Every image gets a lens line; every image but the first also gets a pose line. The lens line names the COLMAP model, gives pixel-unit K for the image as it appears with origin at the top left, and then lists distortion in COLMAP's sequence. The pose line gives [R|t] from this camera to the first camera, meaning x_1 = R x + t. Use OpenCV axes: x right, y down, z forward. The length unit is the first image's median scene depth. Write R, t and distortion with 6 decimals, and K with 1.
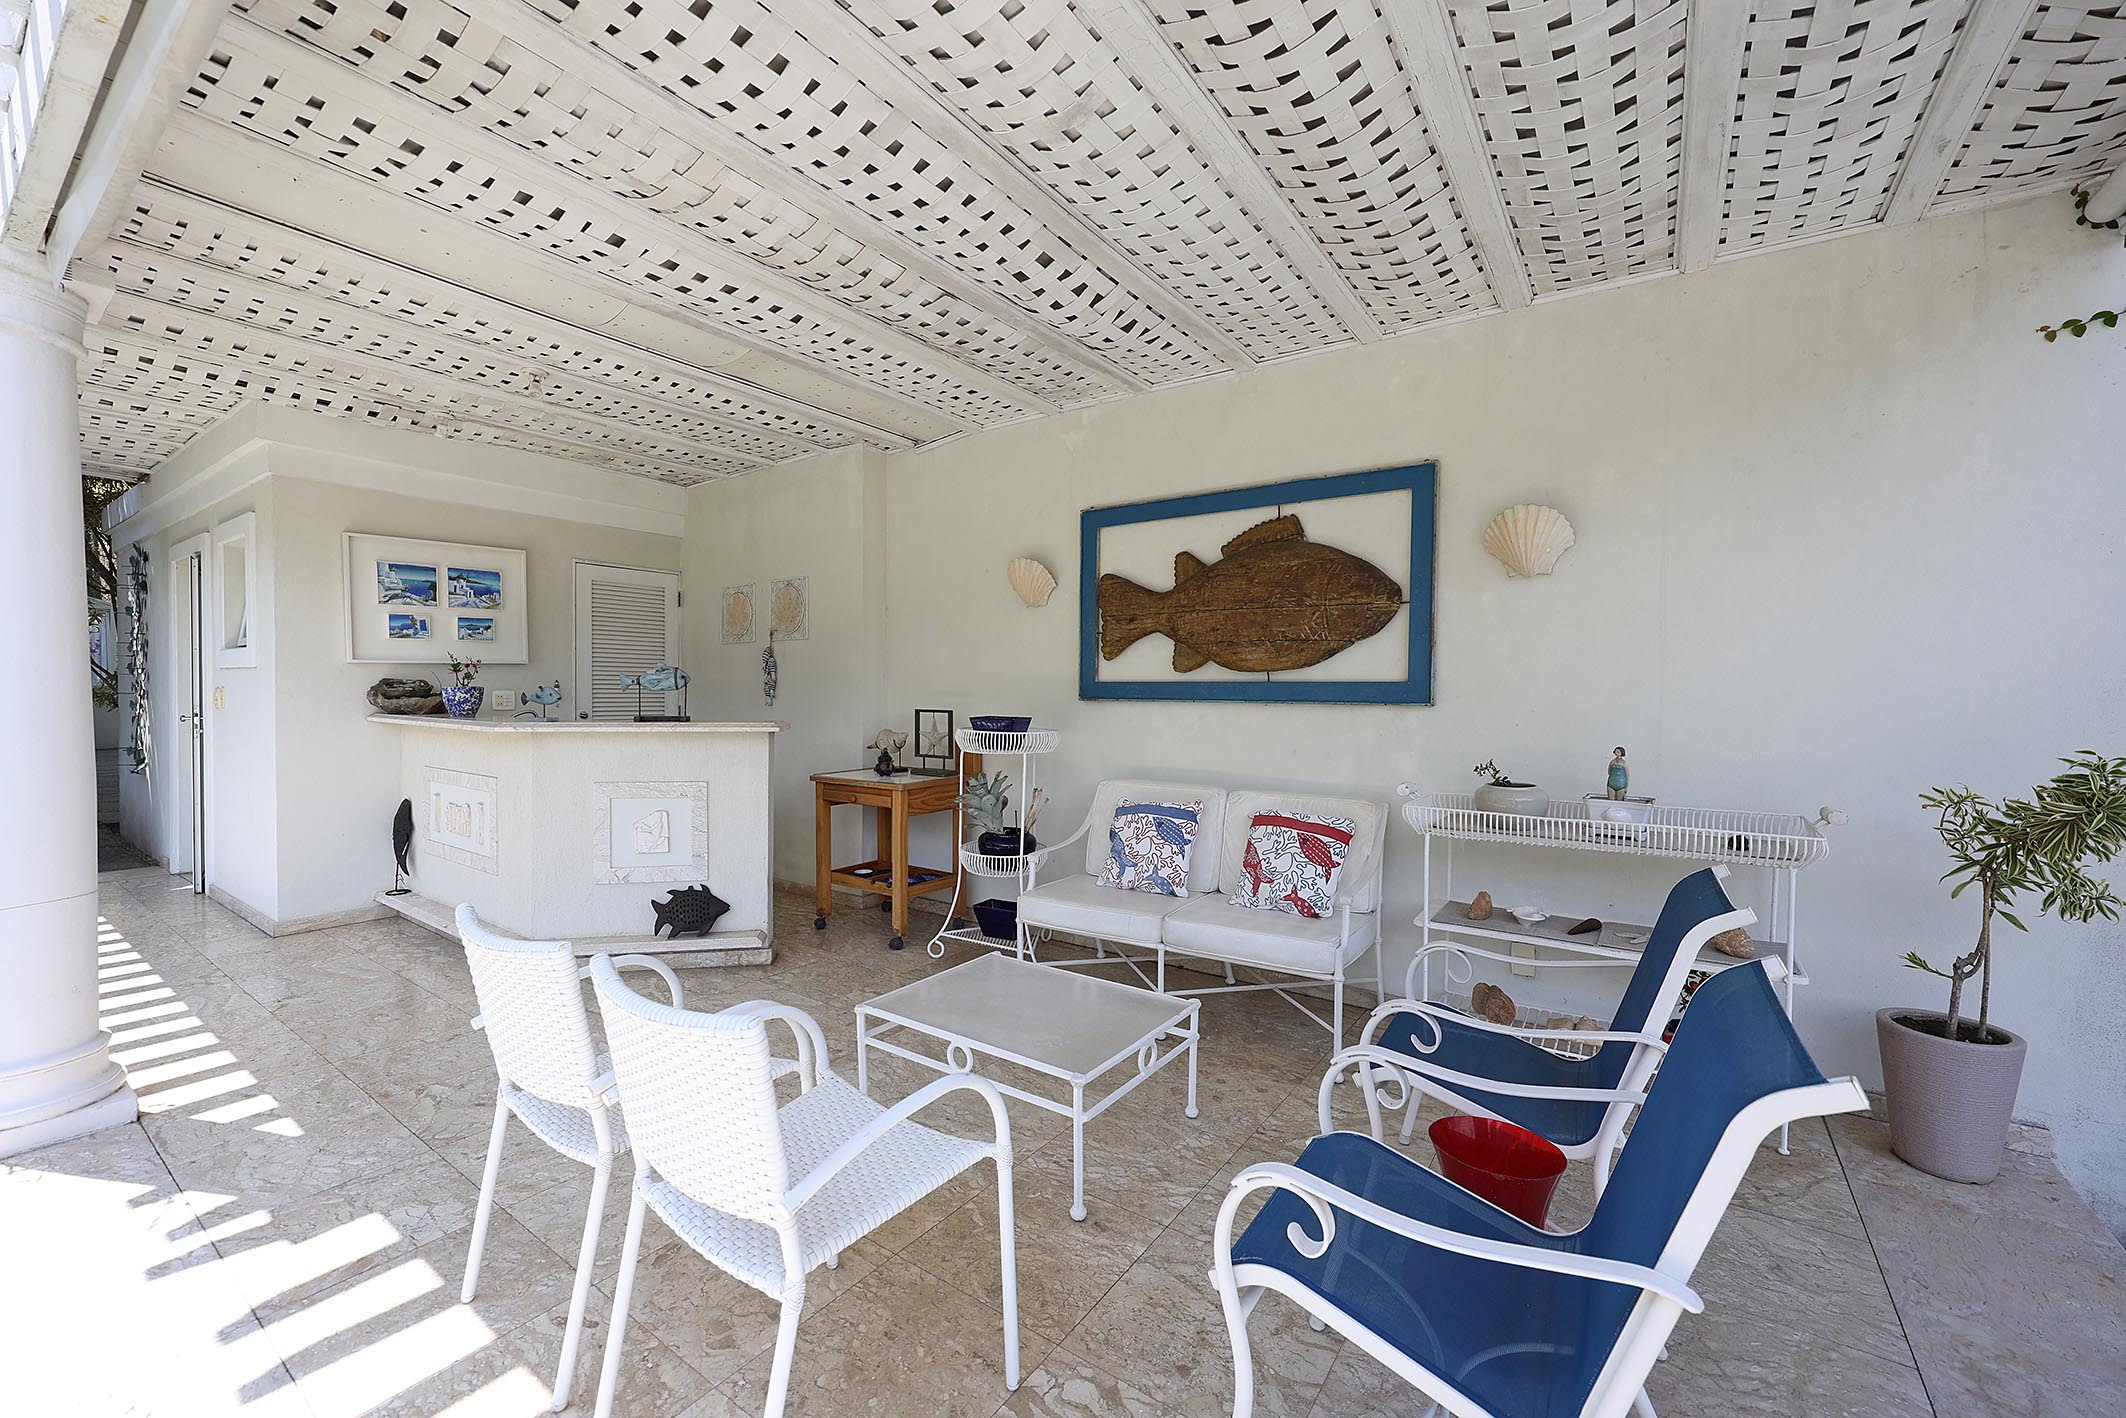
lens RADIAL K [[850.4, 0, 1052.5], [0, 850.4, 704.4], [0, 0, 1]] dist [0.000486, 0.000255]
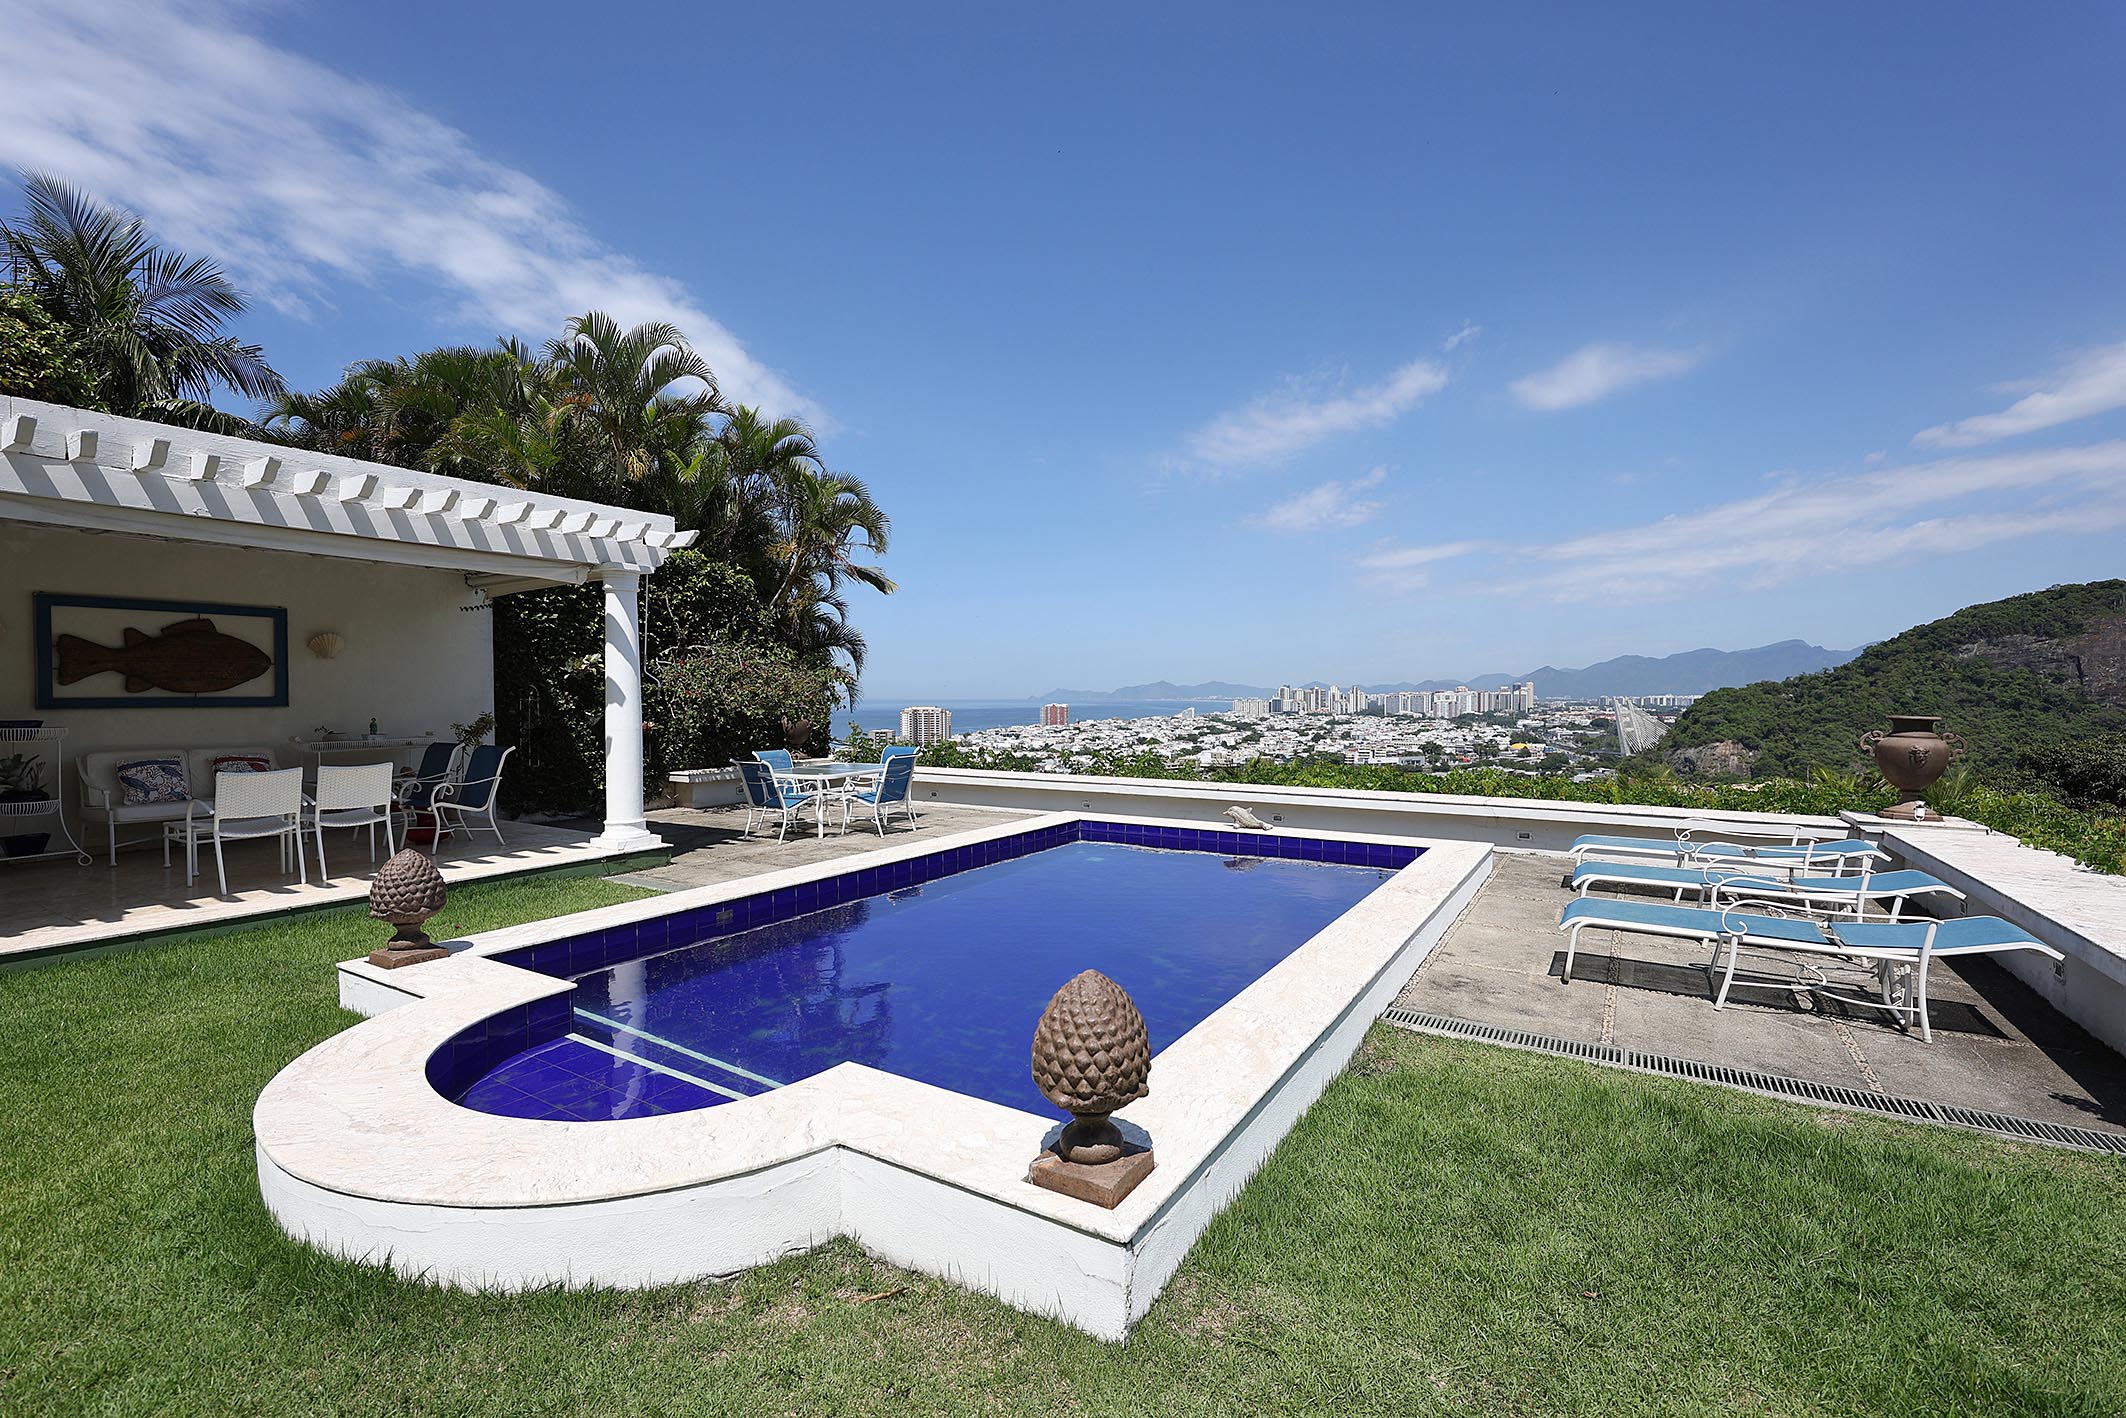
lens RADIAL K [[911.3, 0, 1063.0], [0, 911.3, 709.0], [0, 0, 1]] dist [-0.000490, -0.000126]
pose [[-0.071830, -0.022519, 0.997163, -2.115736], [0.022008, 0.999466, 0.024156, -0.005226], [-0.997174, 0.023680, -0.071296, -0.952096]]
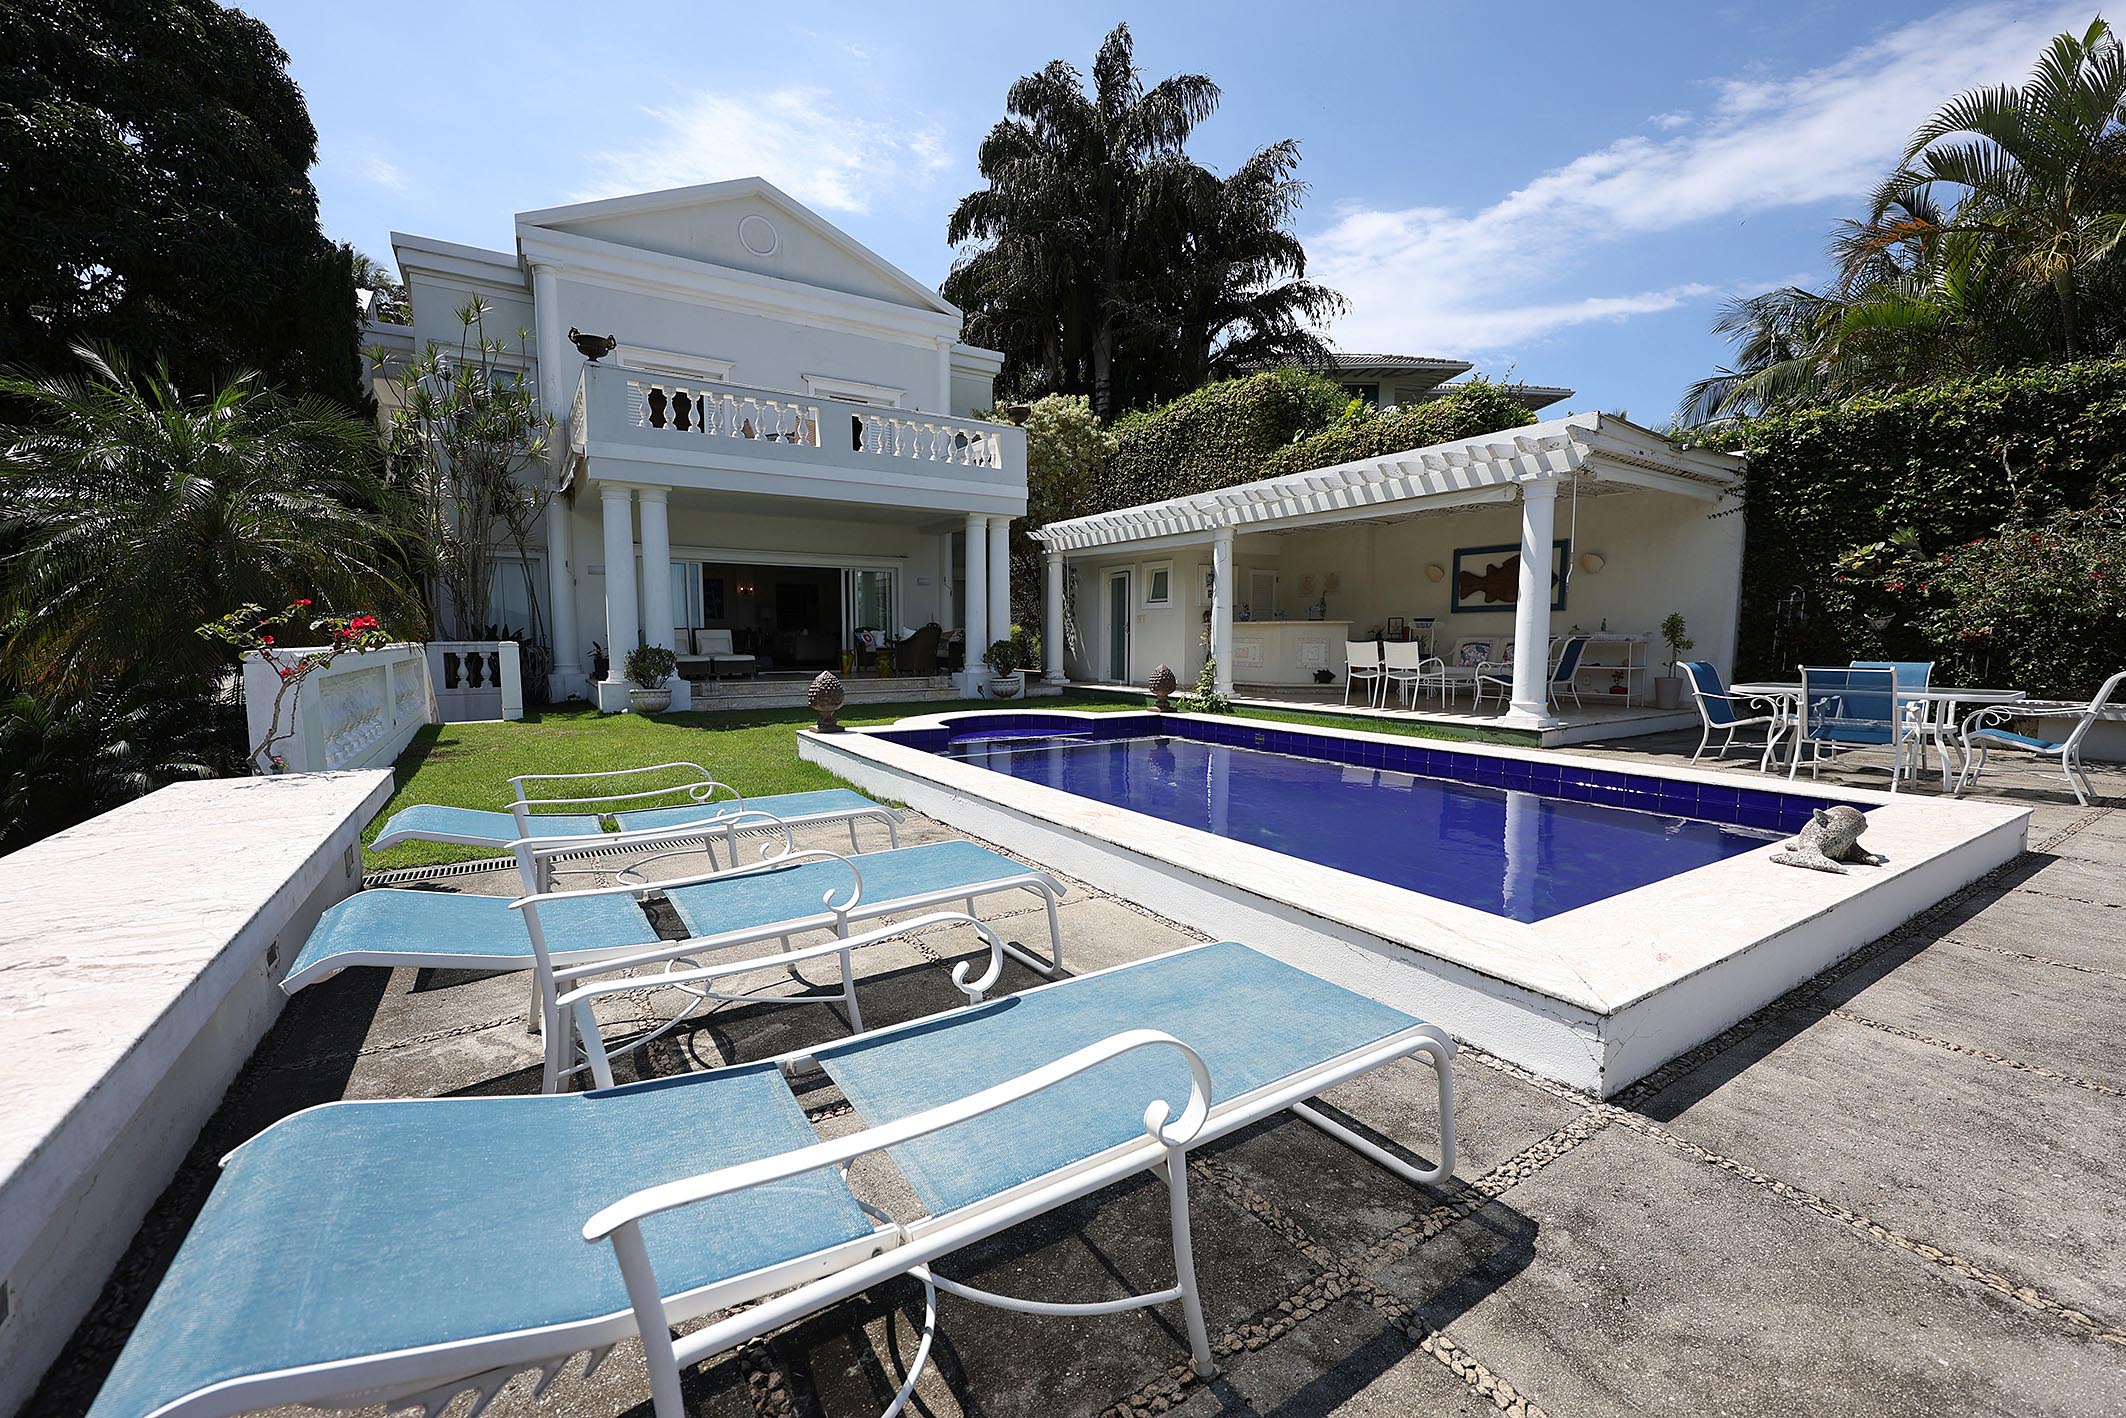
lens RADIAL K [[850.4, 0, 1052.5], [0, 850.4, 704.4], [0, 0, 1]] dist [0.000486, 0.000255]
pose [[0.926739, 0.023321, -0.374982, -0.163279], [-0.000091, 0.998086, 0.061848, 0.153846], [0.375707, -0.057283, 0.924966, -2.727322]]
